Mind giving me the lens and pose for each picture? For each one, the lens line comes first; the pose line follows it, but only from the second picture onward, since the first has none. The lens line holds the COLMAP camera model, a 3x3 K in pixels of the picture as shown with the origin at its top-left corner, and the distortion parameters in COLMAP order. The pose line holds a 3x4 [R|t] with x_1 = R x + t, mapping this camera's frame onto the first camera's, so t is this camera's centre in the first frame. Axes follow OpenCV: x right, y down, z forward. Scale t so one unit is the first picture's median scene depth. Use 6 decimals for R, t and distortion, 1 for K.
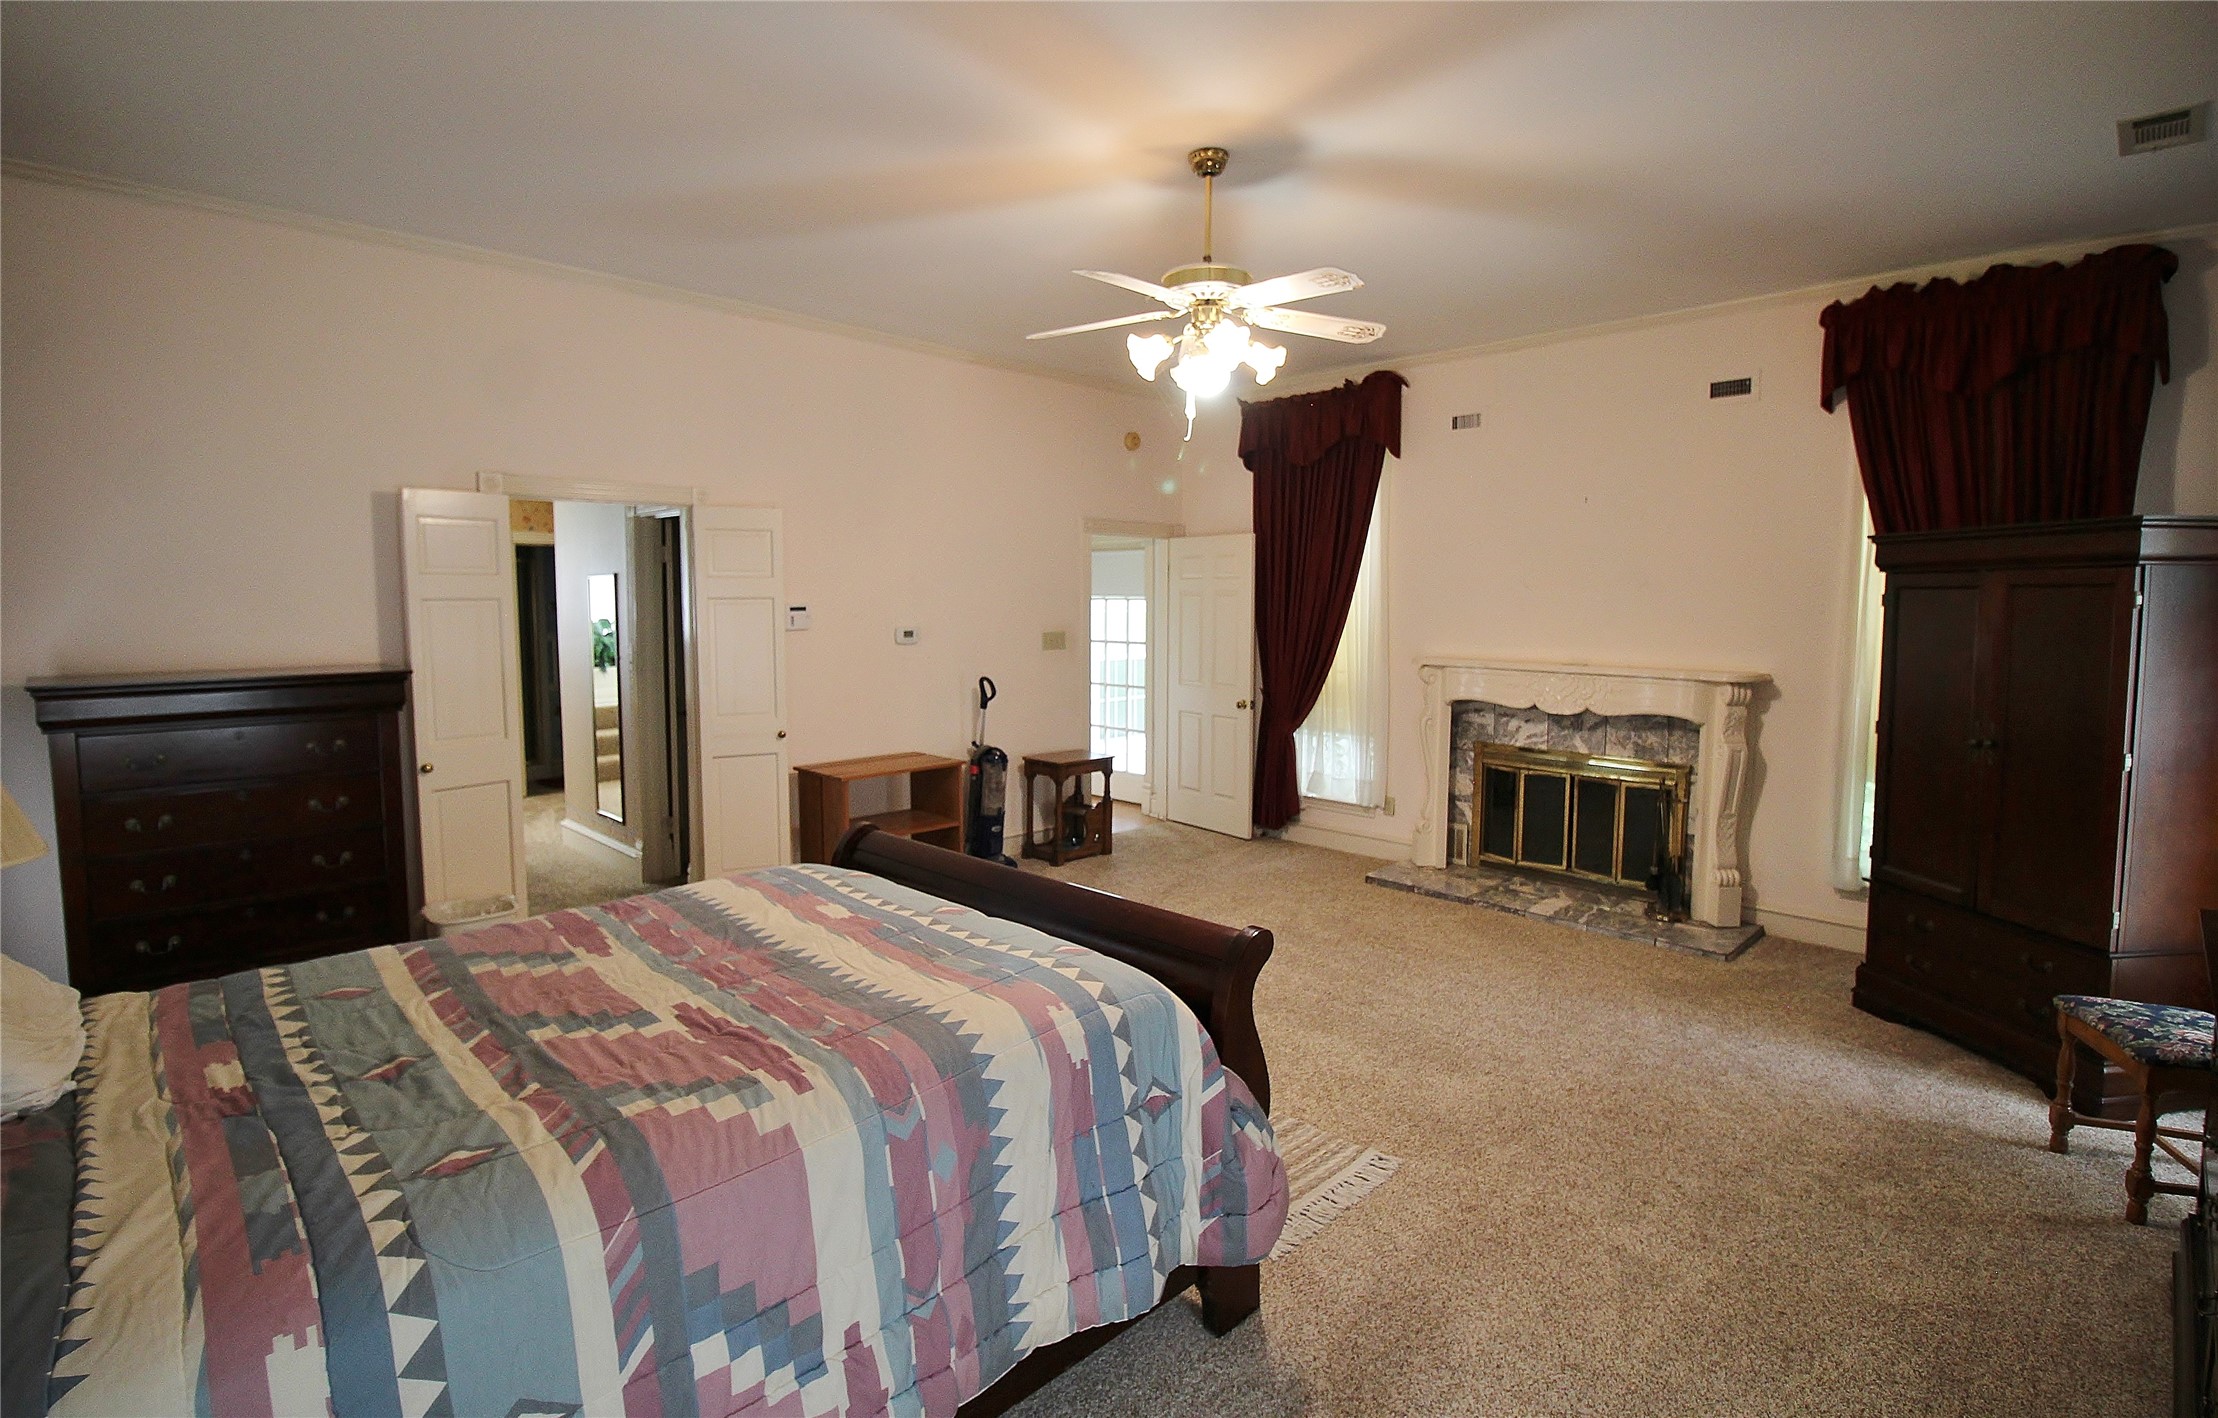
lens RADIAL K [[1060.3, 0, 1115.9], [0, 1060.3, 706.4], [0, 0, 1]] dist [-0.001201, 0.000327]
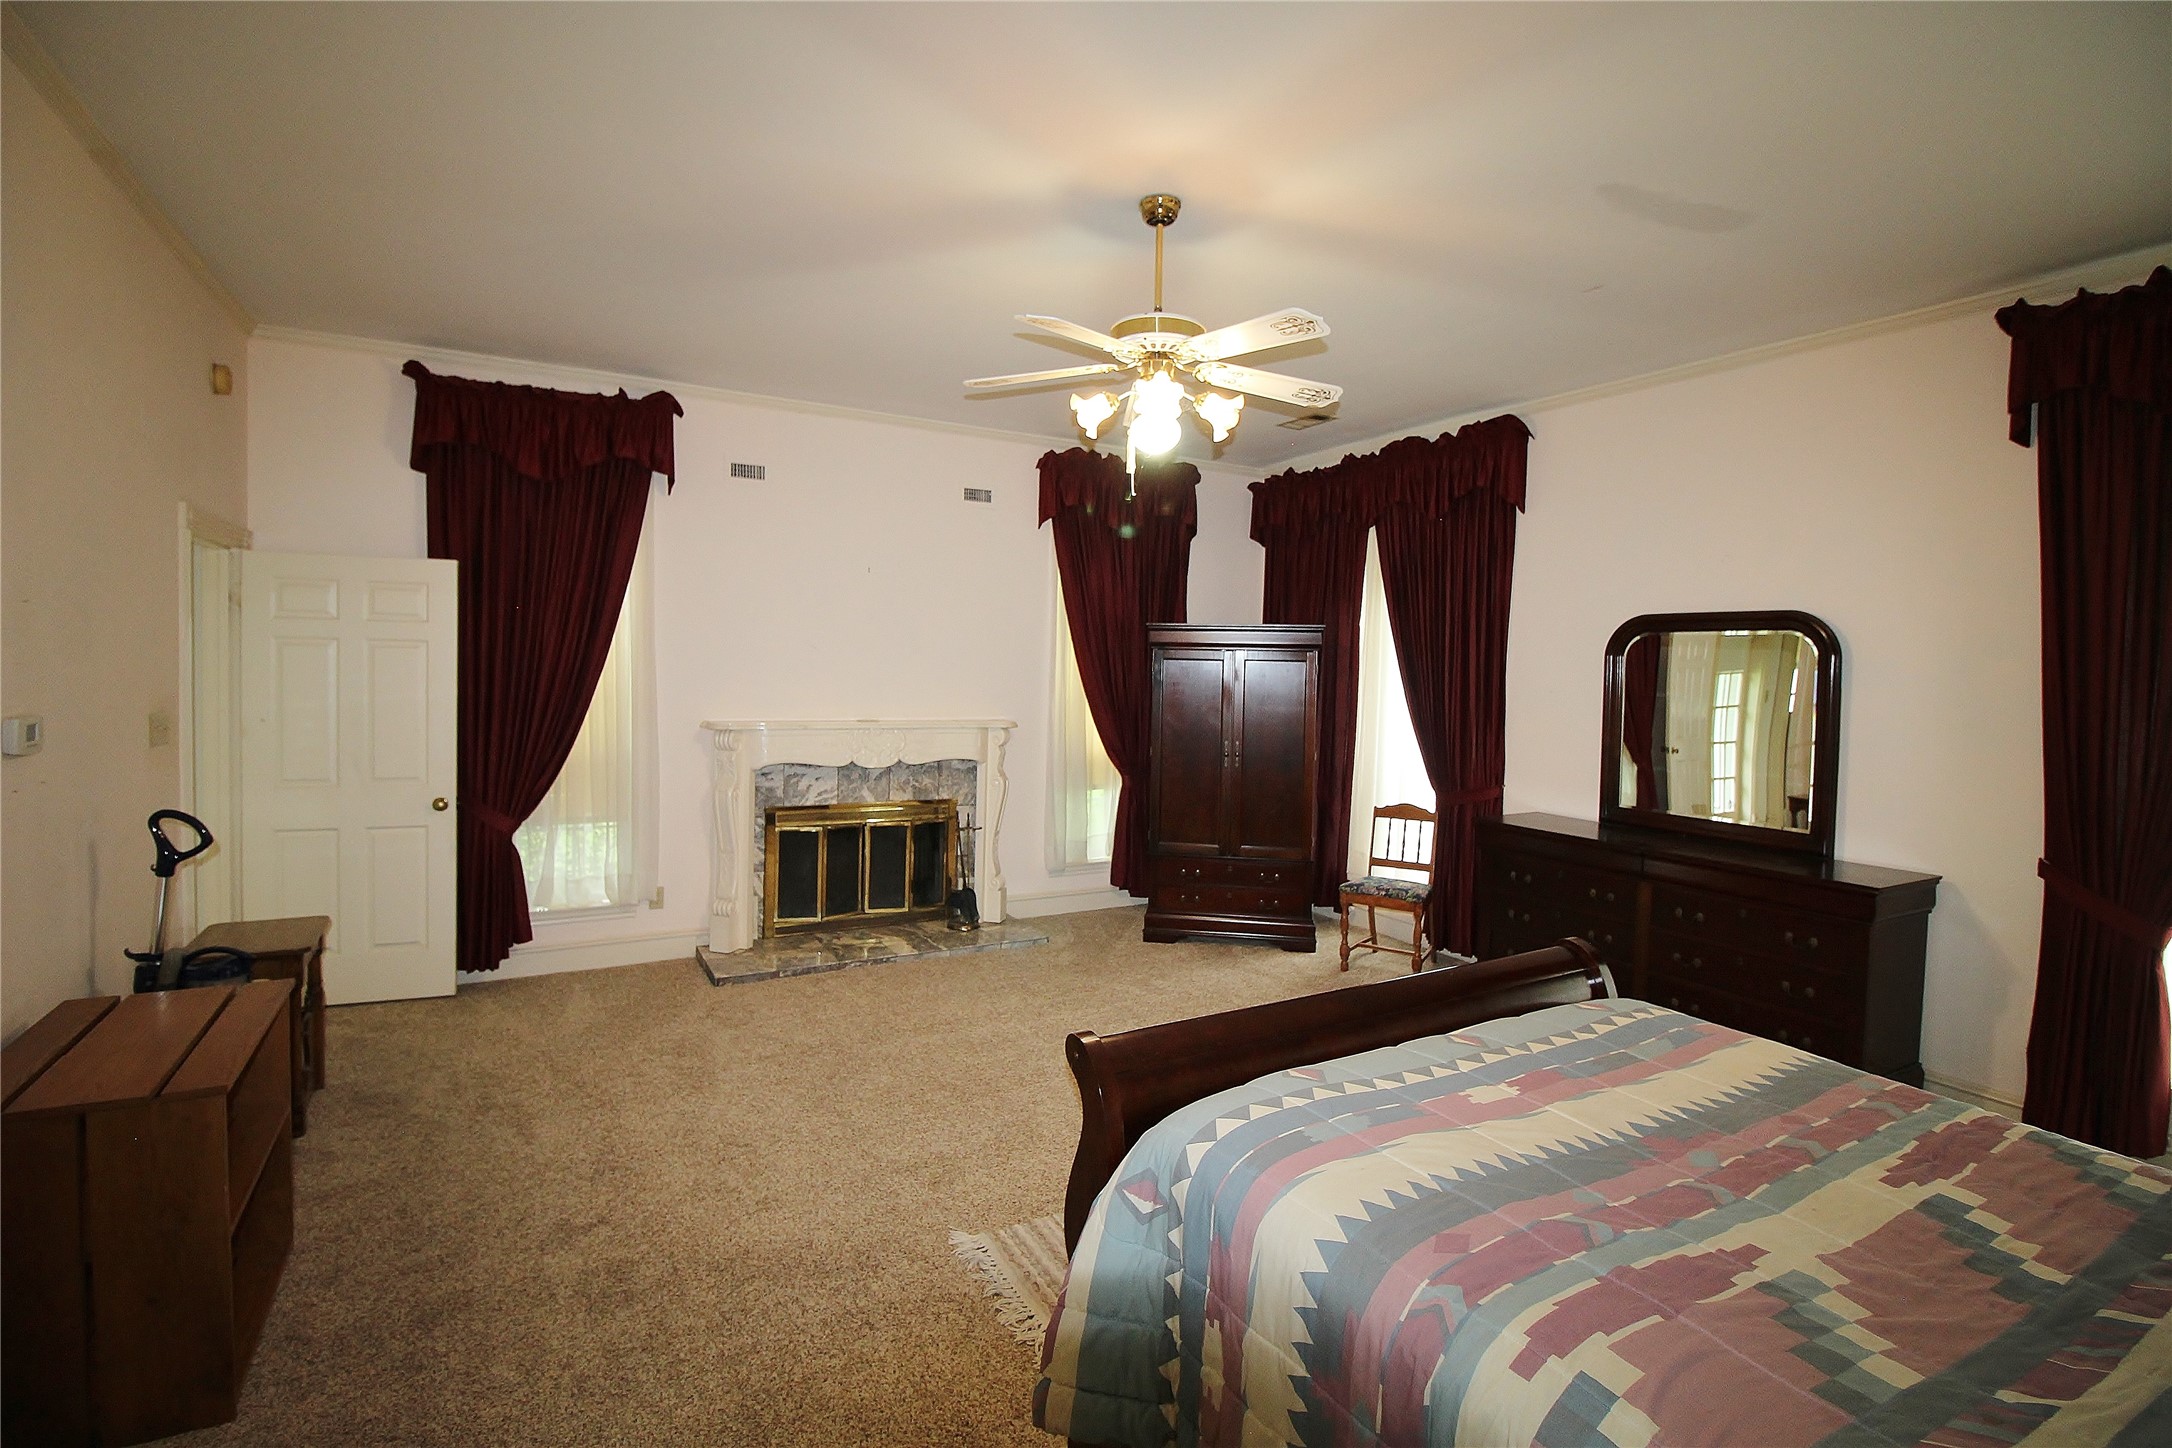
lens RADIAL K [[1006.4, 0, 1084.0], [0, 1006.4, 706.6], [0, 0, 1]] dist [-0.017275, -0.001975]
pose [[0.269074, -0.039616, 0.962304, -0.510888], [0.077146, 0.996830, 0.019466, -0.059263], [-0.960025, 0.069000, 0.271277, 0.534213]]
